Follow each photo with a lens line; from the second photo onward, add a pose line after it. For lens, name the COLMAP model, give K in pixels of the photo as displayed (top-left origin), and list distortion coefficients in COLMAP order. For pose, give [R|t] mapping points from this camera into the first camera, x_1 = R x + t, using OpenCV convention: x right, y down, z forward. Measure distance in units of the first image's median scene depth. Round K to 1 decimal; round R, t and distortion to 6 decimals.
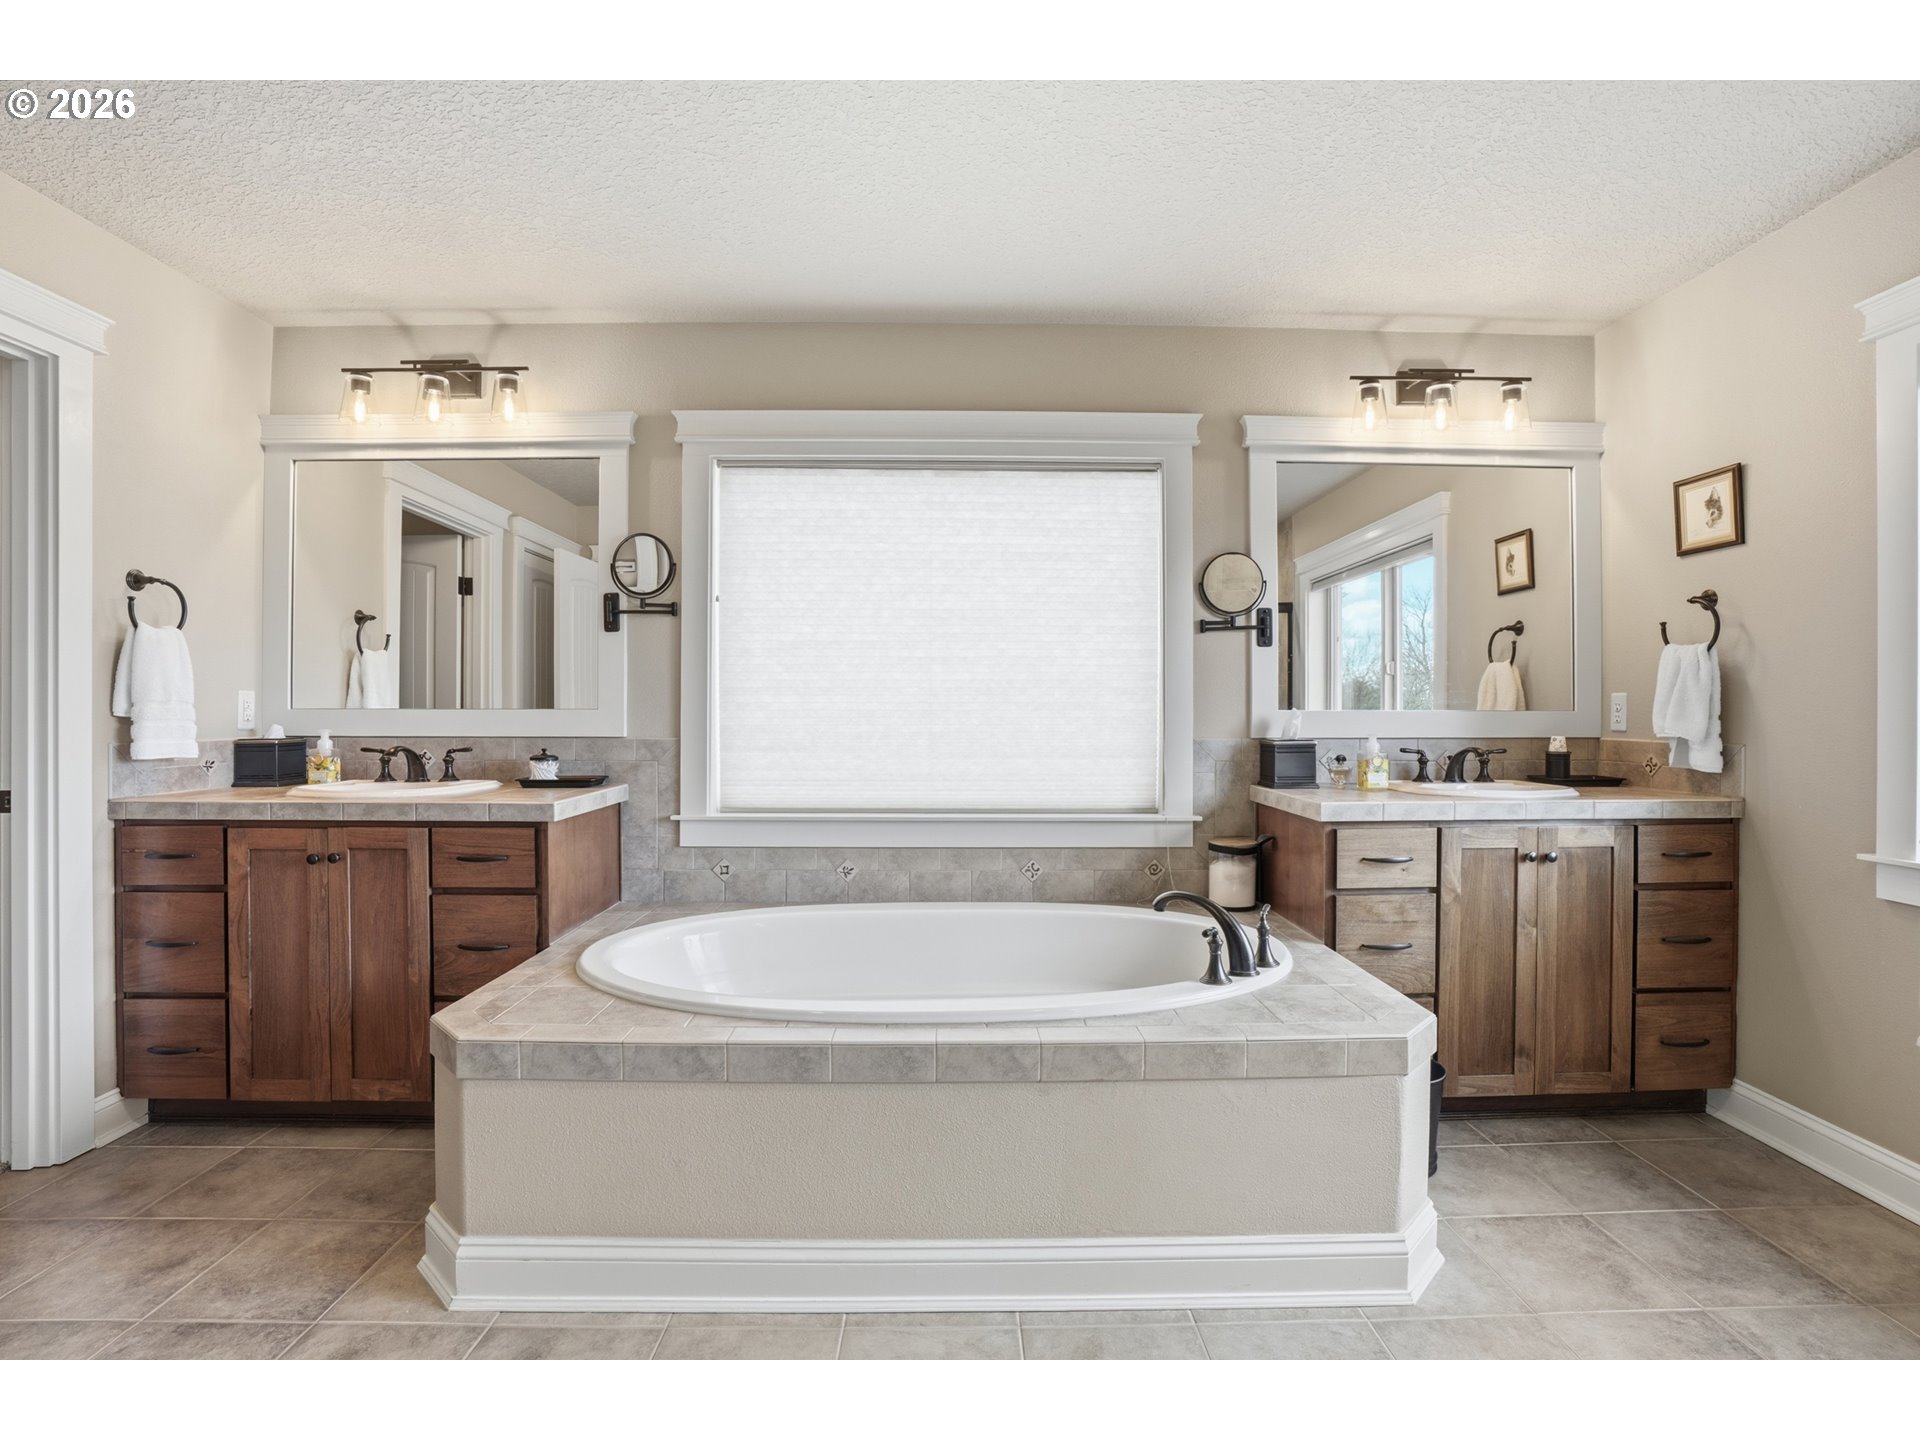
lens RADIAL K [[914.2, 0, 960.0], [0, 914.2, 720.0], [0, 0, 1]] dist [-0.055669, 0.023413]
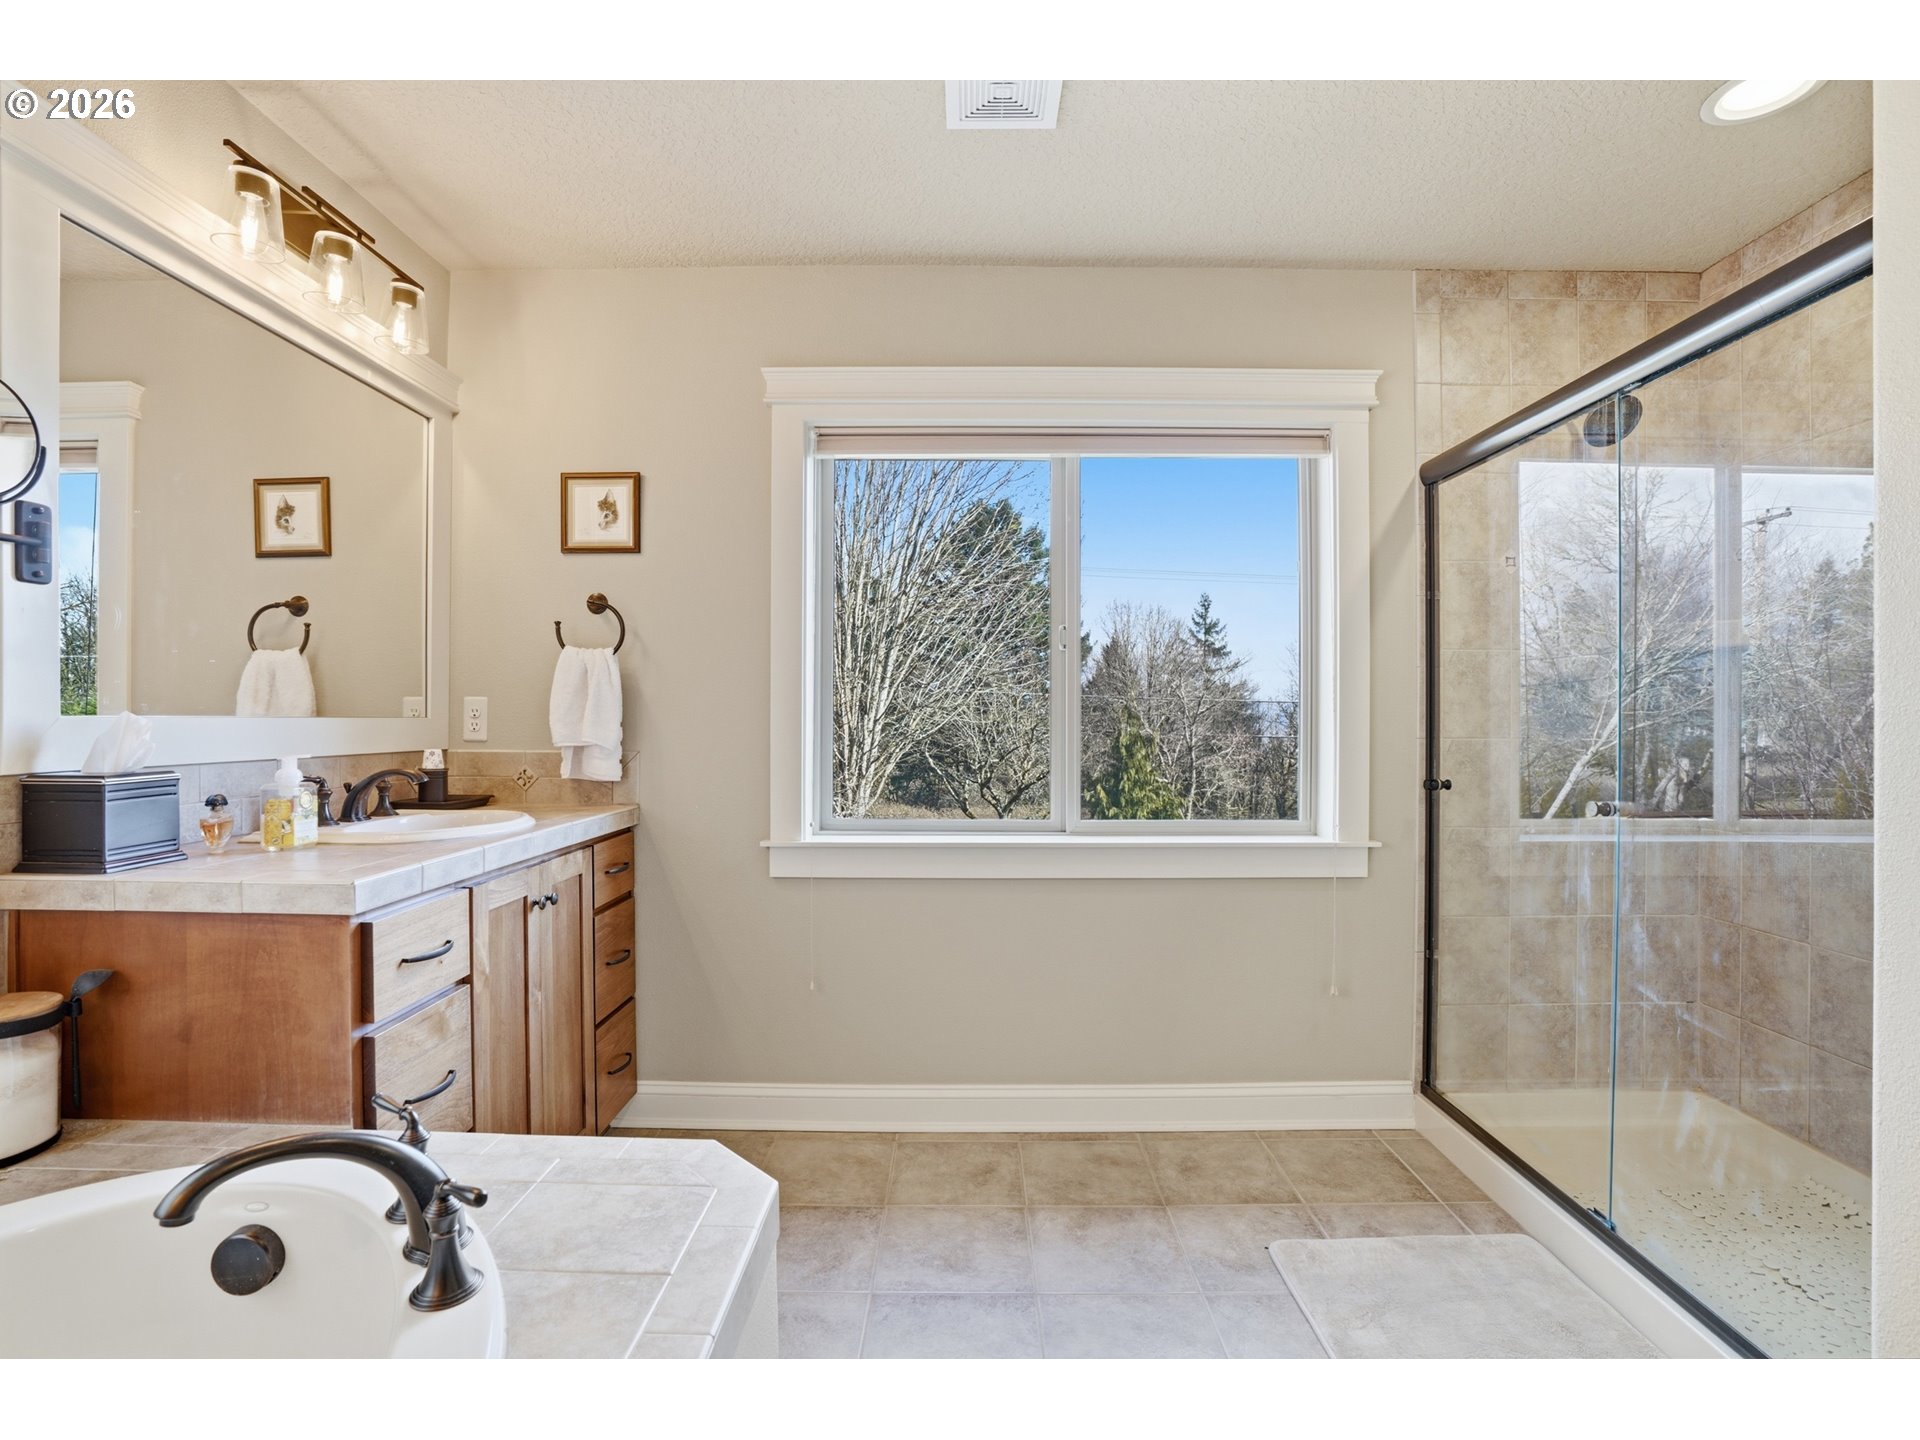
lens RADIAL K [[914.2, 0, 960.0], [0, 914.2, 720.0], [0, 0, 1]] dist [-0.055669, 0.023413]
pose [[0.019587, -0.002058, 0.999806, -0.134916], [0.009555, 0.999953, 0.001871, -0.005415], [-0.999763, 0.009516, 0.019605, 0.561370]]
